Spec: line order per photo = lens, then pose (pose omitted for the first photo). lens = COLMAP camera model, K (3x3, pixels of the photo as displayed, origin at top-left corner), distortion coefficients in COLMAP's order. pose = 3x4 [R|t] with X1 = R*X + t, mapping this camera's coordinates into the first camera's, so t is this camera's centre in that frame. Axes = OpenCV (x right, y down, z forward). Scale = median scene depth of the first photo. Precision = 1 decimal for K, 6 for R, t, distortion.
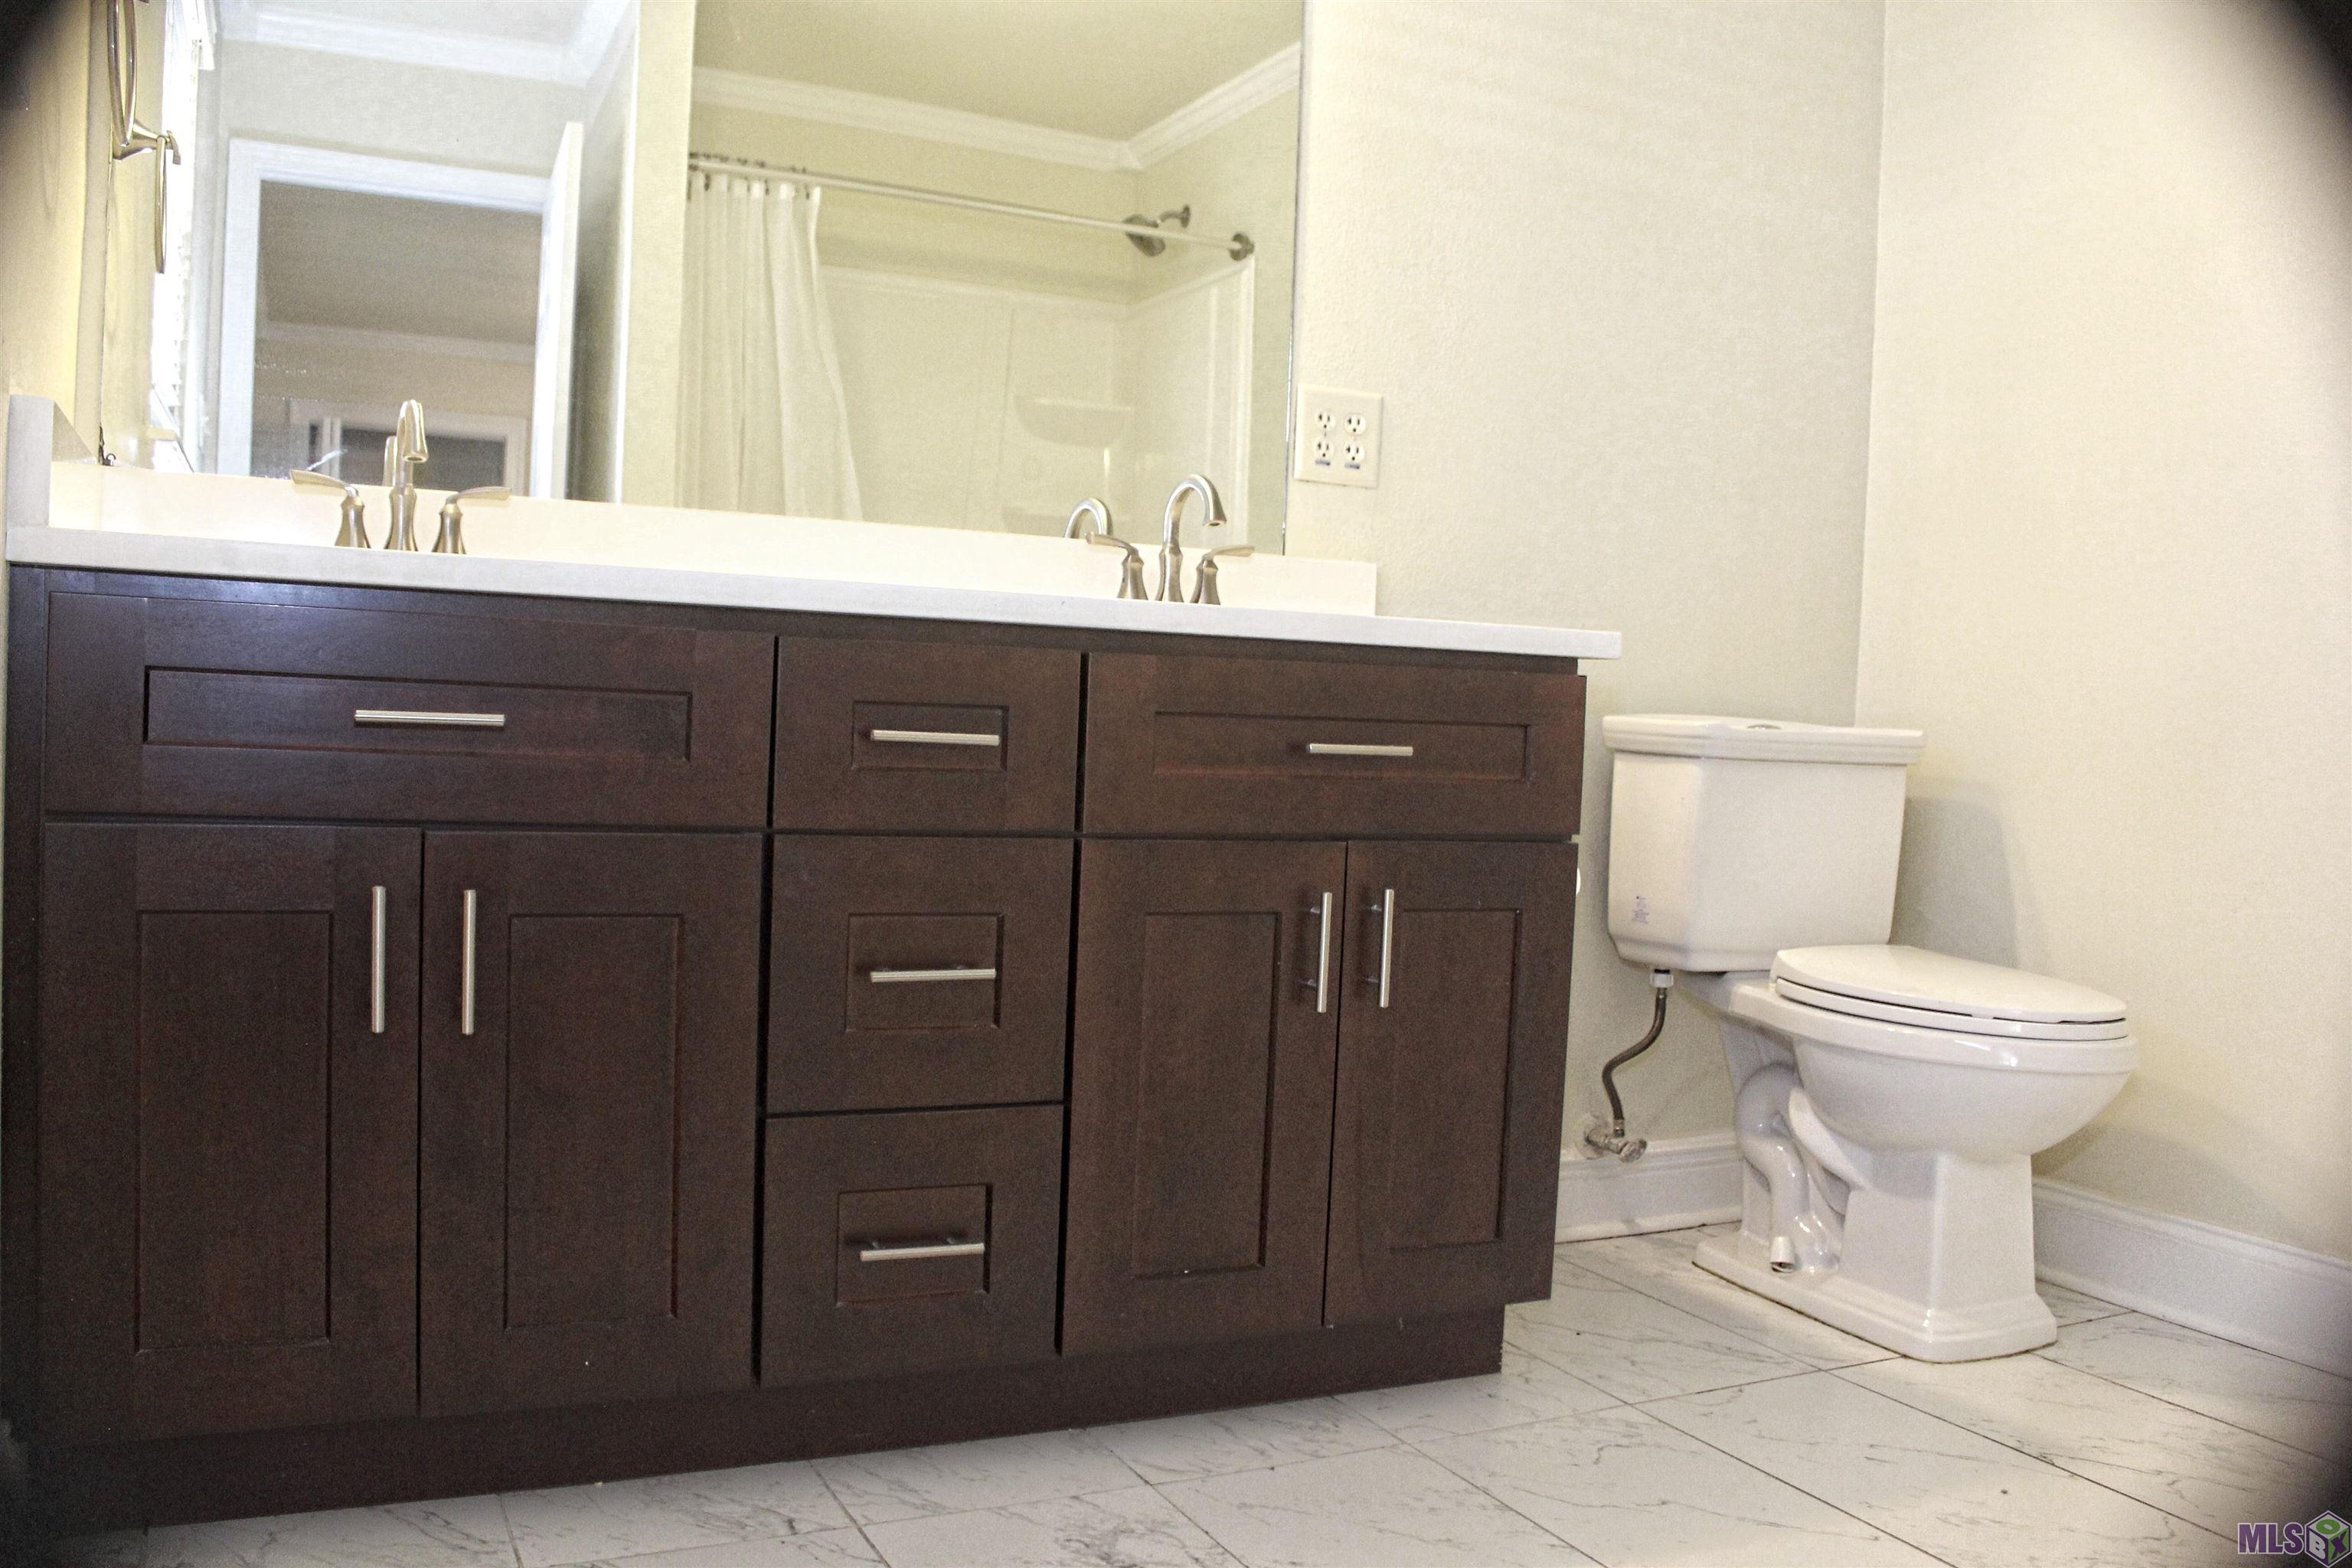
lens RADIAL K [[1968.4, 0, 1176.0], [0, 1968.4, 784.0], [0, 0, 1]] dist [-0.104763, 0.005178]
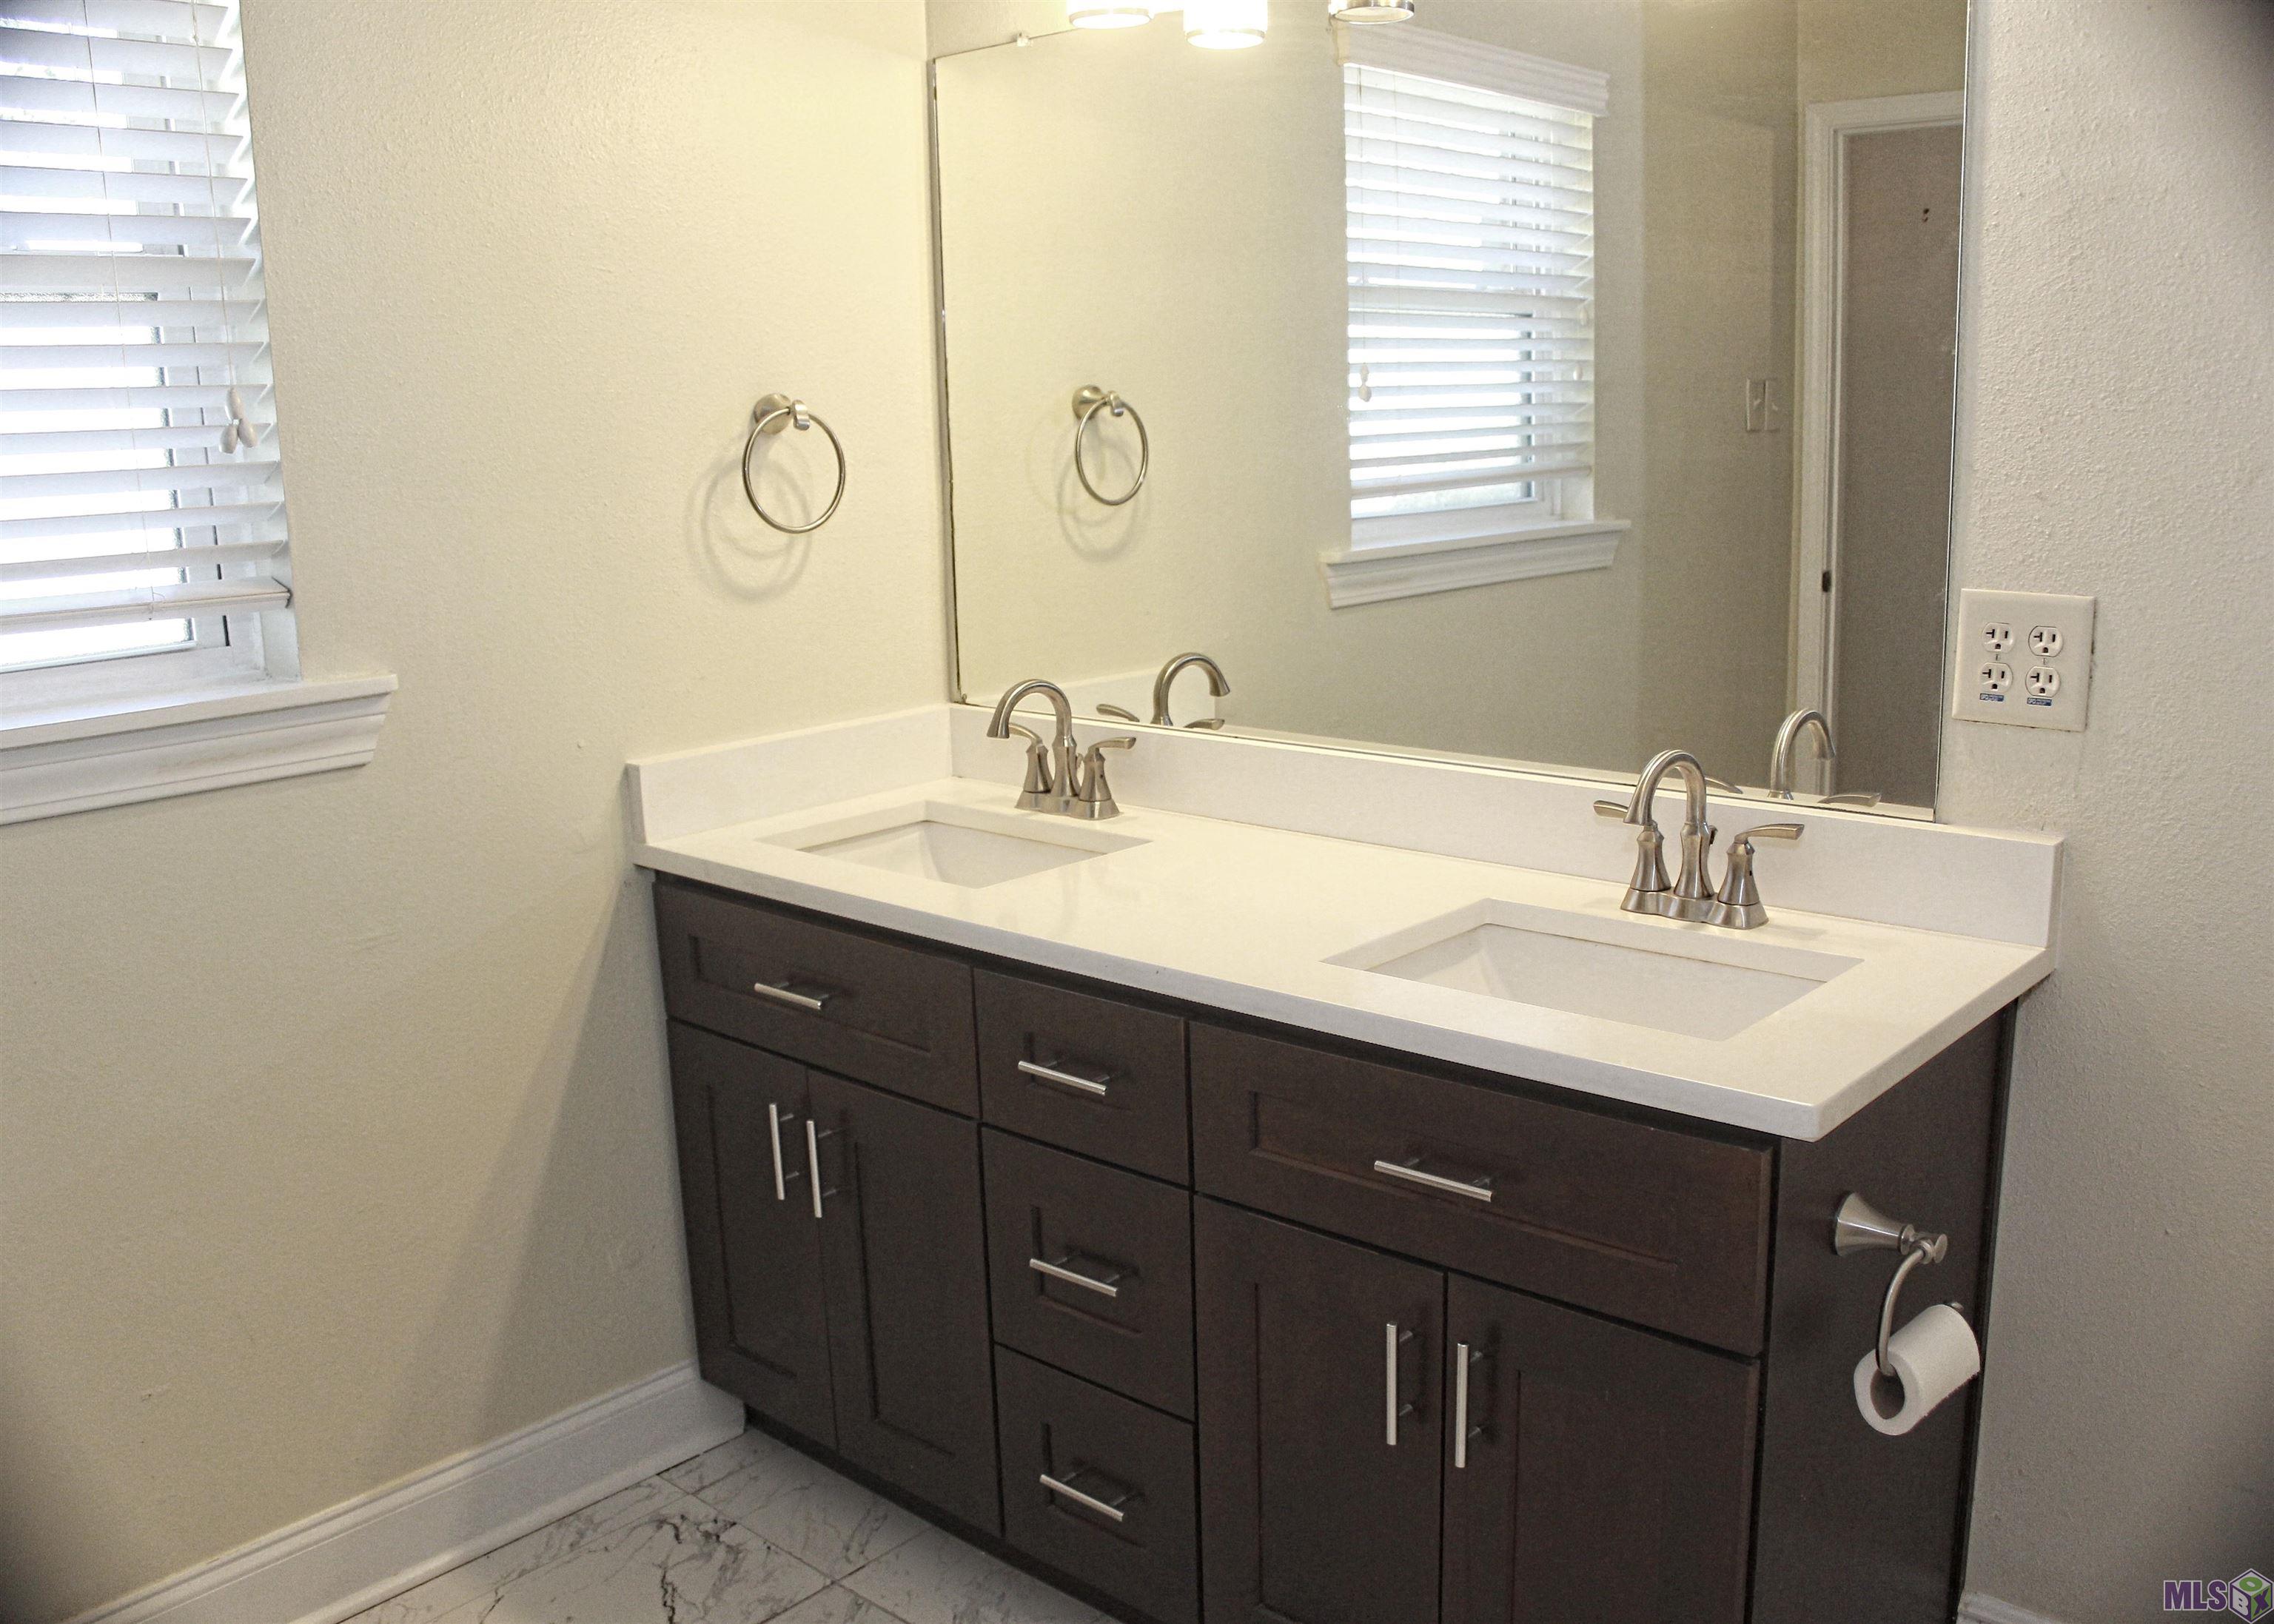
lens RADIAL K [[1899.6, 0, 1137.0], [0, 1899.6, 812.0], [0, 0, 1]] dist [-0.012310, -0.005332]
pose [[0.366525, 0.135346, -0.920511, 0.606497], [0.021303, 0.987883, 0.153735, -0.236006], [0.930164, -0.075957, 0.359200, 0.456385]]
